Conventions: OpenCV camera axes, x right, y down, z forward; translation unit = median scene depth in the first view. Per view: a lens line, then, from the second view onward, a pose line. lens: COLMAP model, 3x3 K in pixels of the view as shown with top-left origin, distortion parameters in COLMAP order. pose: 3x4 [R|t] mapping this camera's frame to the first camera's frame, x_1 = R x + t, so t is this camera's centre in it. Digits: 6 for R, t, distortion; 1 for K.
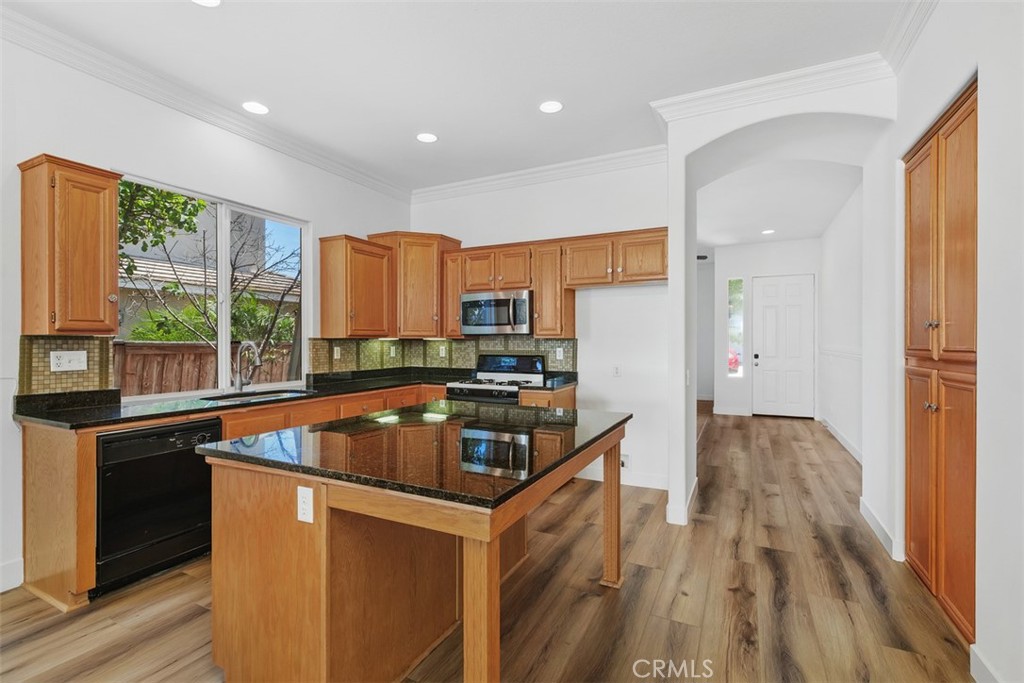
lens RADIAL K [[463.2, 0, 510.9], [0, 463.2, 346.6], [0, 0, 1]] dist [-0.000845, -0.000369]
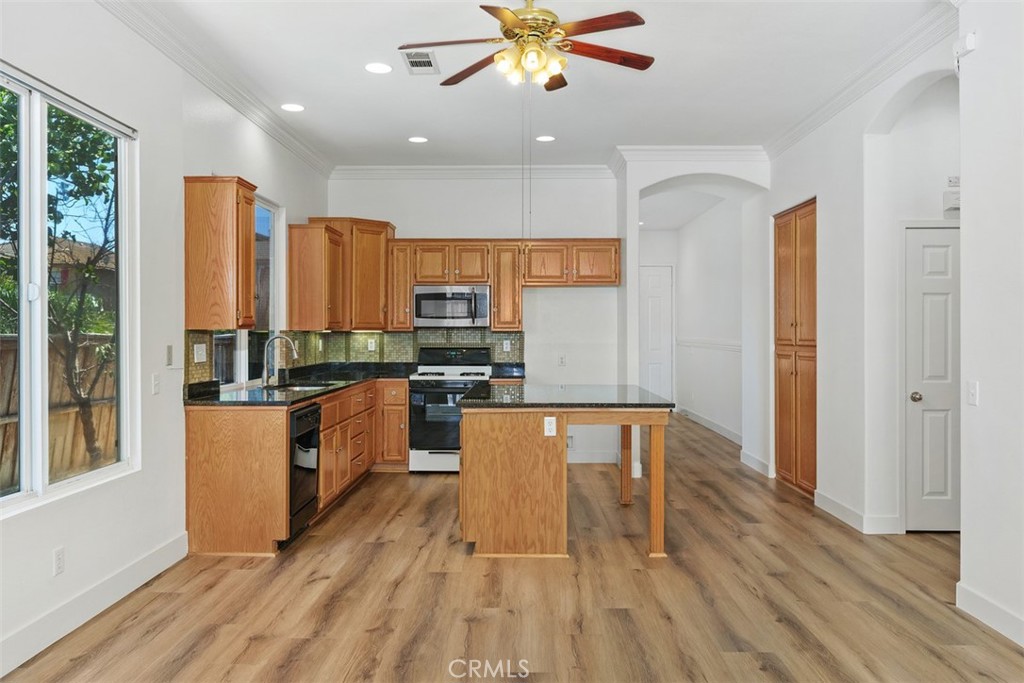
lens RADIAL K [[749.9, 0, 512.0], [0, 749.9, 341.5], [0, 0, 1]] dist [0.003036, 0.001309]
pose [[0.899630, -0.004813, 0.436627, -0.645840], [0.003573, 0.999987, 0.003661, -0.000425], [-0.436639, -0.001733, 0.899635, -0.545094]]
